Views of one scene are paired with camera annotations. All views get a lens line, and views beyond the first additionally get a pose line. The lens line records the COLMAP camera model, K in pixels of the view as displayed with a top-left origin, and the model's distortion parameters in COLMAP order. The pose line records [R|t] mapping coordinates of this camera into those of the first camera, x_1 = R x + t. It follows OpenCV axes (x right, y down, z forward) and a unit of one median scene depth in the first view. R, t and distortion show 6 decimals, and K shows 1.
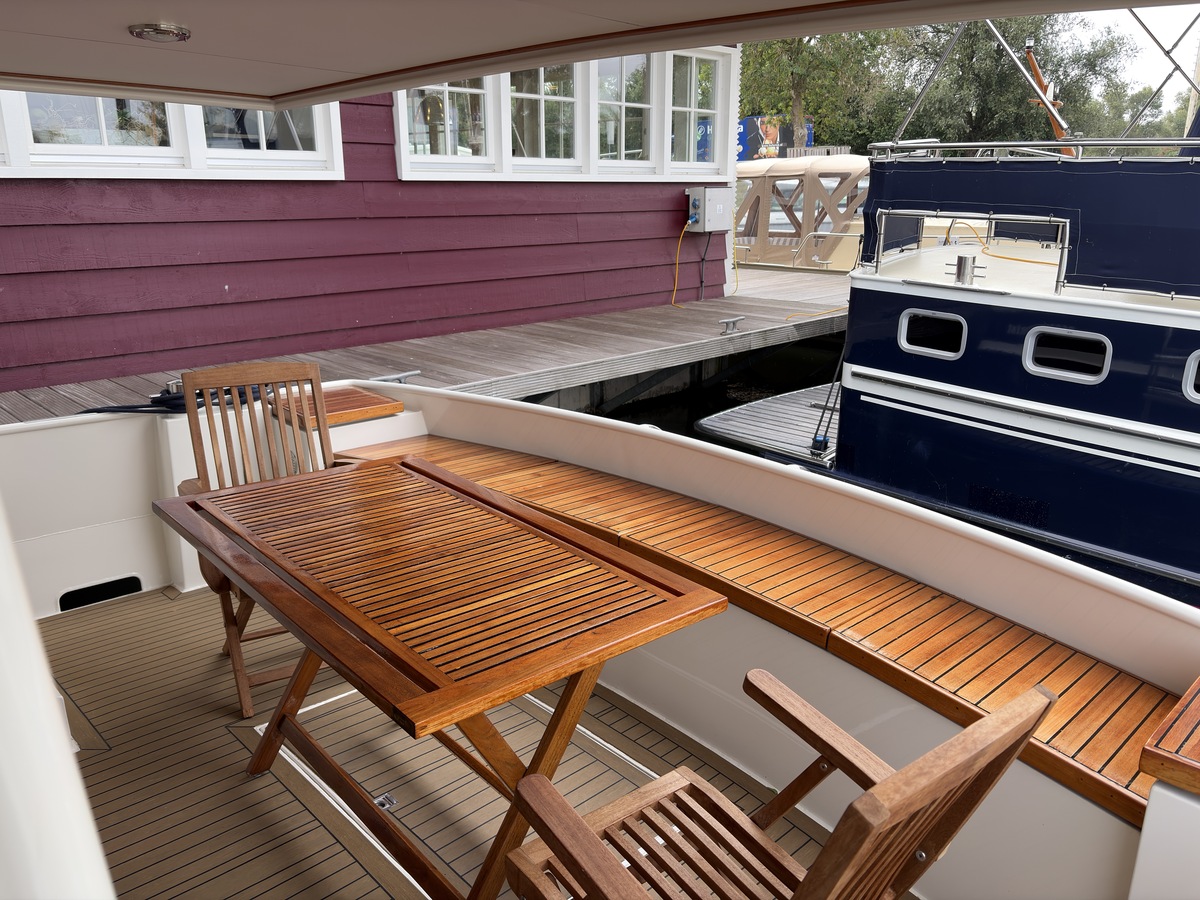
lens RADIAL K [[908.1, 0, 600.0], [0, 908.1, 450.0], [0, 0, 1]] dist [0.105313, -0.129603]
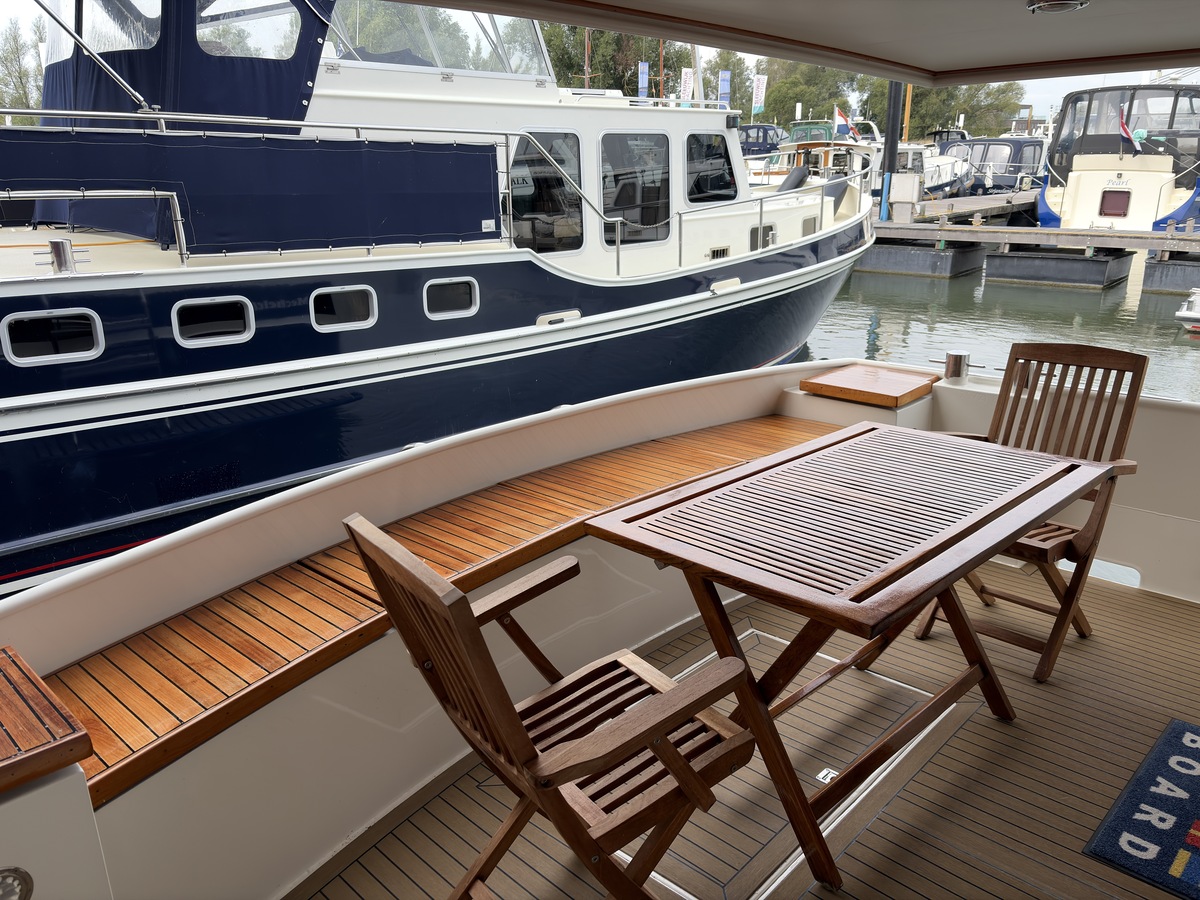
lens RADIAL K [[908.1, 0, 600.0], [0, 908.1, 450.0], [0, 0, 1]] dist [0.105313, -0.129603]
pose [[-0.069907, -0.316707, 0.945944, -0.840663], [0.278193, 0.904454, 0.323375, -0.274187], [-0.957978, 0.285761, 0.024878, 0.866994]]
